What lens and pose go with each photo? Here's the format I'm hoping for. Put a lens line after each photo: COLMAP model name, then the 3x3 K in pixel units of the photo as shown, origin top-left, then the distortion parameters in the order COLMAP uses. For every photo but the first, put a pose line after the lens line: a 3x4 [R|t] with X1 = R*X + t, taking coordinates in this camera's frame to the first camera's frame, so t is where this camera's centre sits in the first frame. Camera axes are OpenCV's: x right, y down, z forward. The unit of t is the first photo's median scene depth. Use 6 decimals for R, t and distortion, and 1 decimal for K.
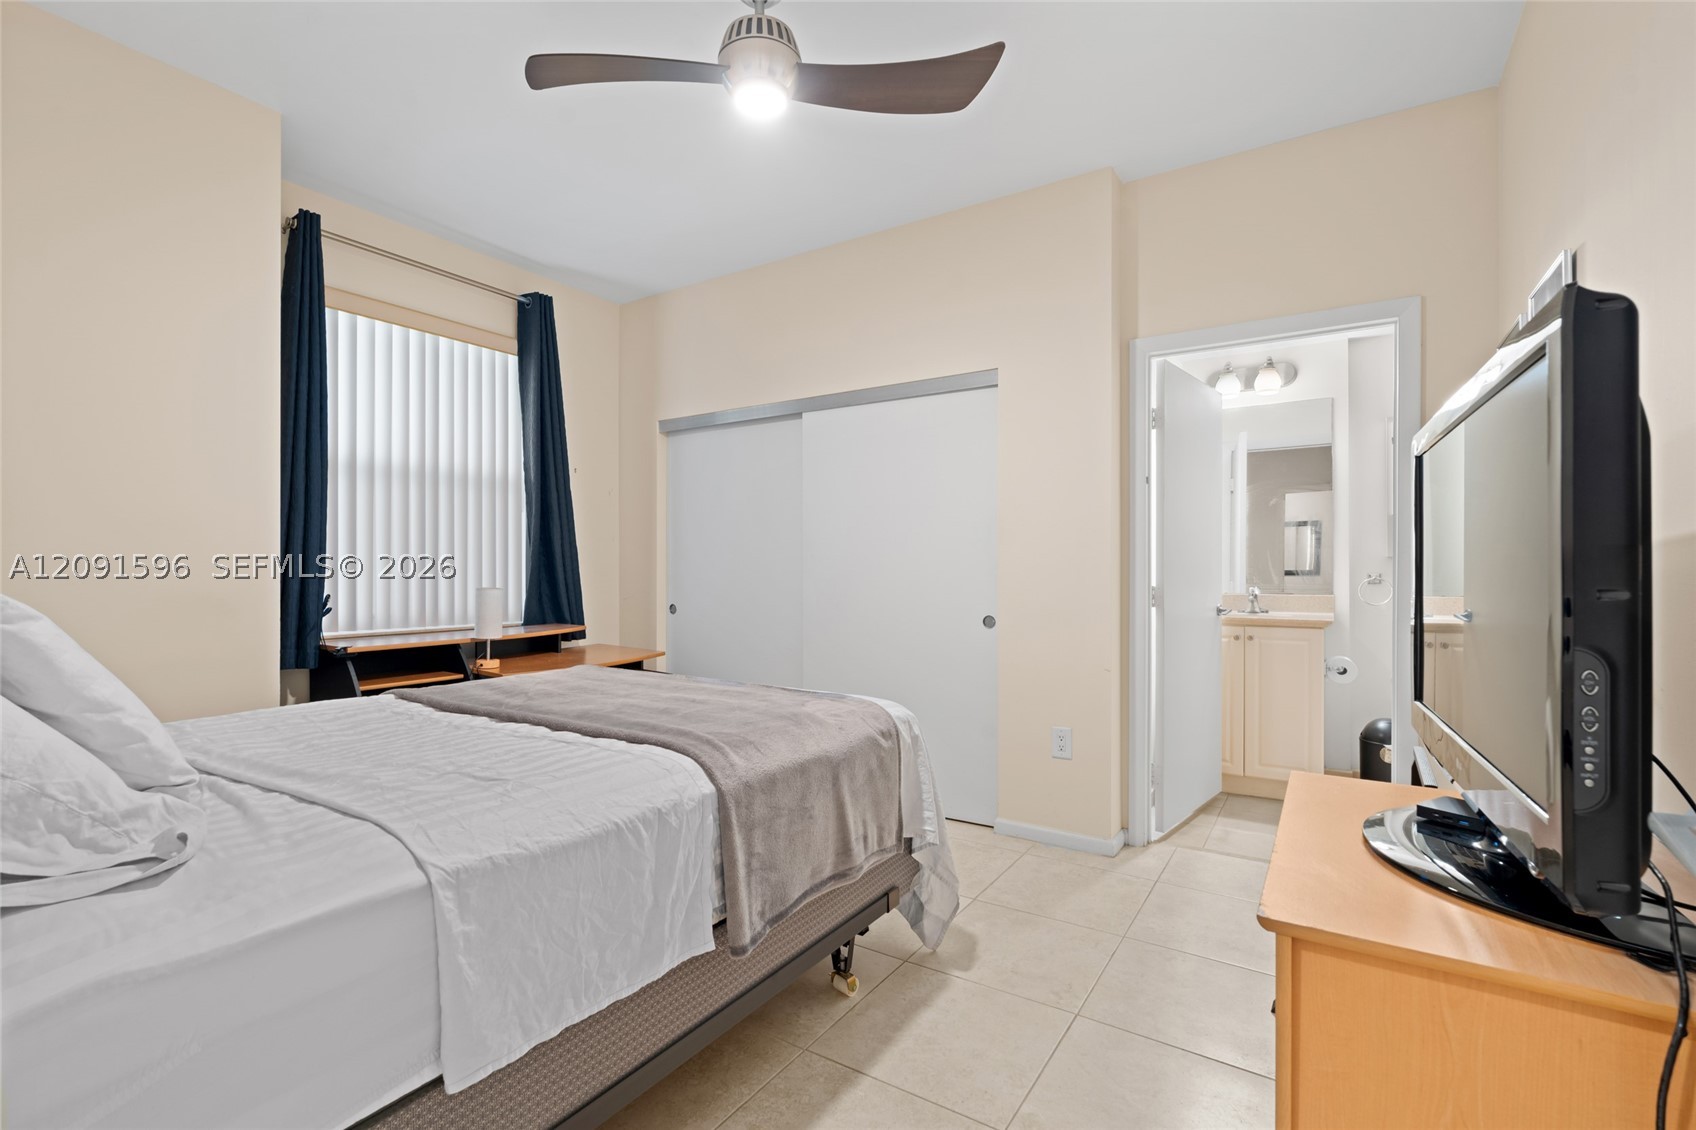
lens RADIAL K [[756.2, 0, 847.4], [0, 756.2, 585.0], [0, 0, 1]] dist [-0.003576, -0.000666]
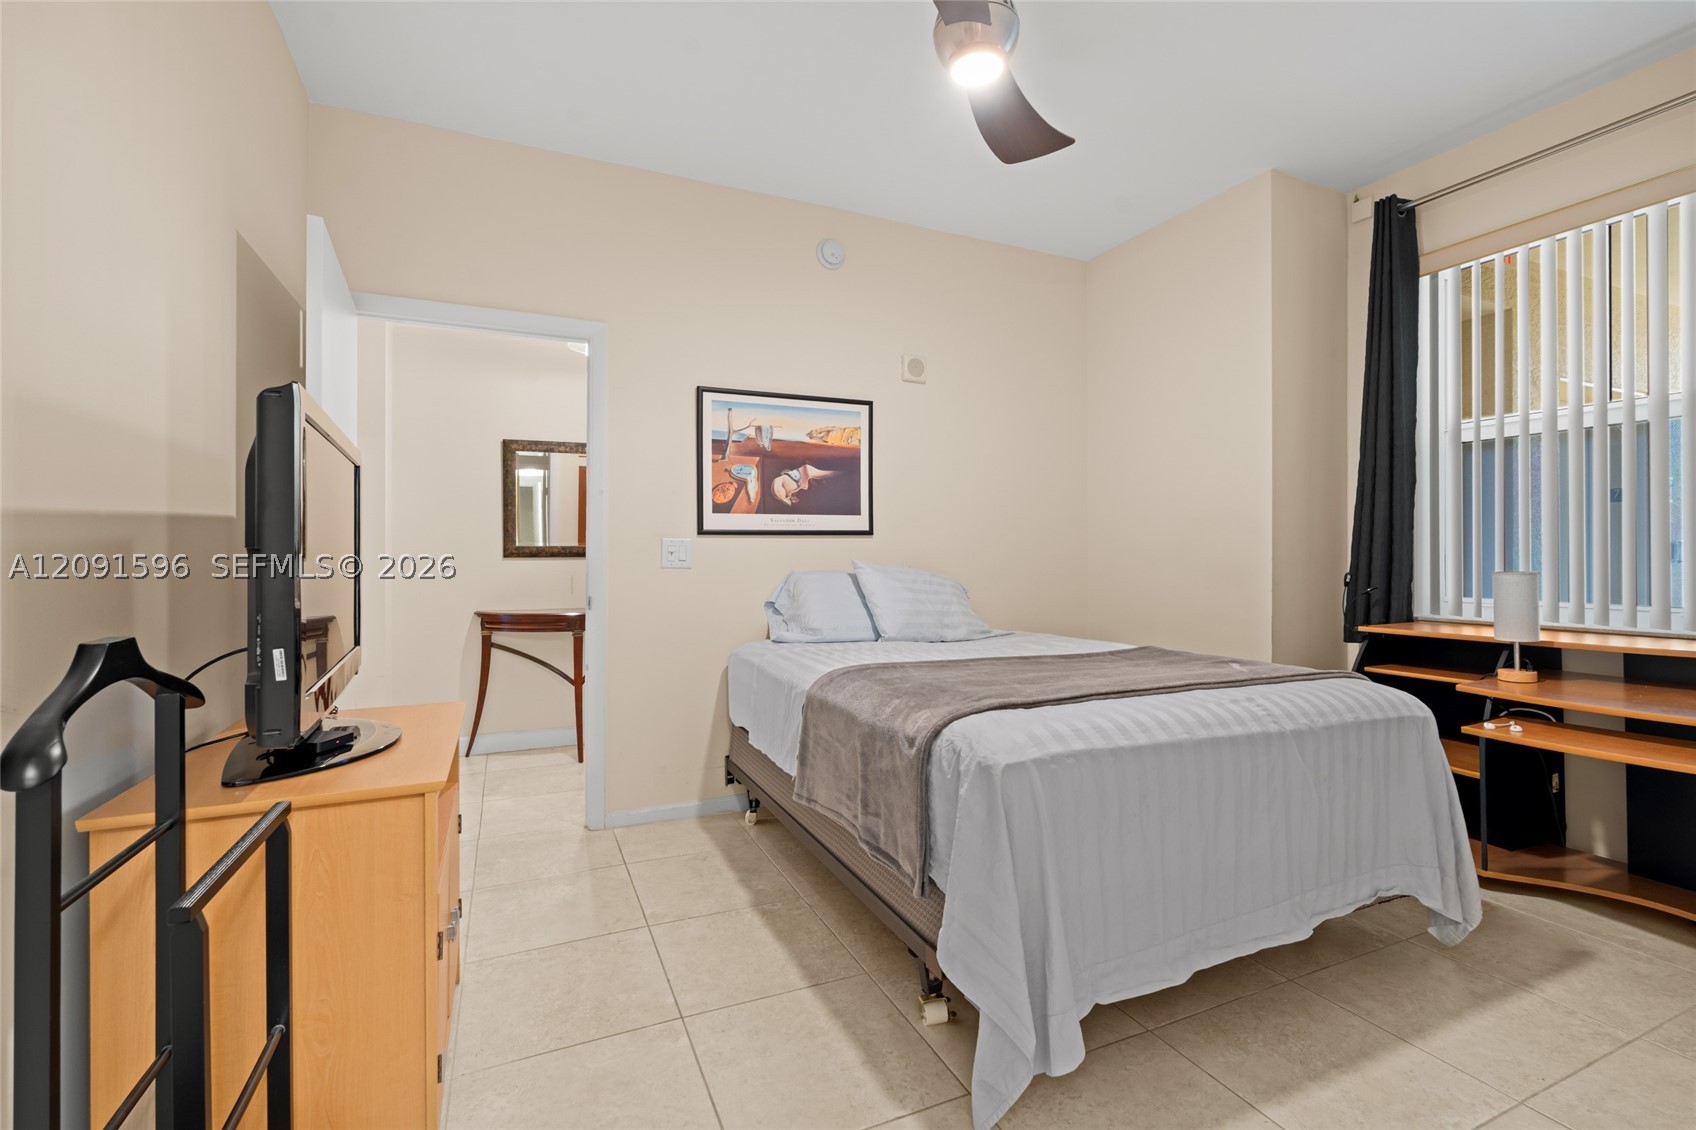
lens RADIAL K [[750.5, 0, 840.3], [0, 750.5, 545.3], [0, 0, 1]] dist [-0.003059, 0.000109]
pose [[-0.542223, -0.004075, -0.840225, 0.820780], [-0.010564, 0.999942, 0.001968, -0.026073], [0.840168, 0.009944, -0.542235, 1.408625]]
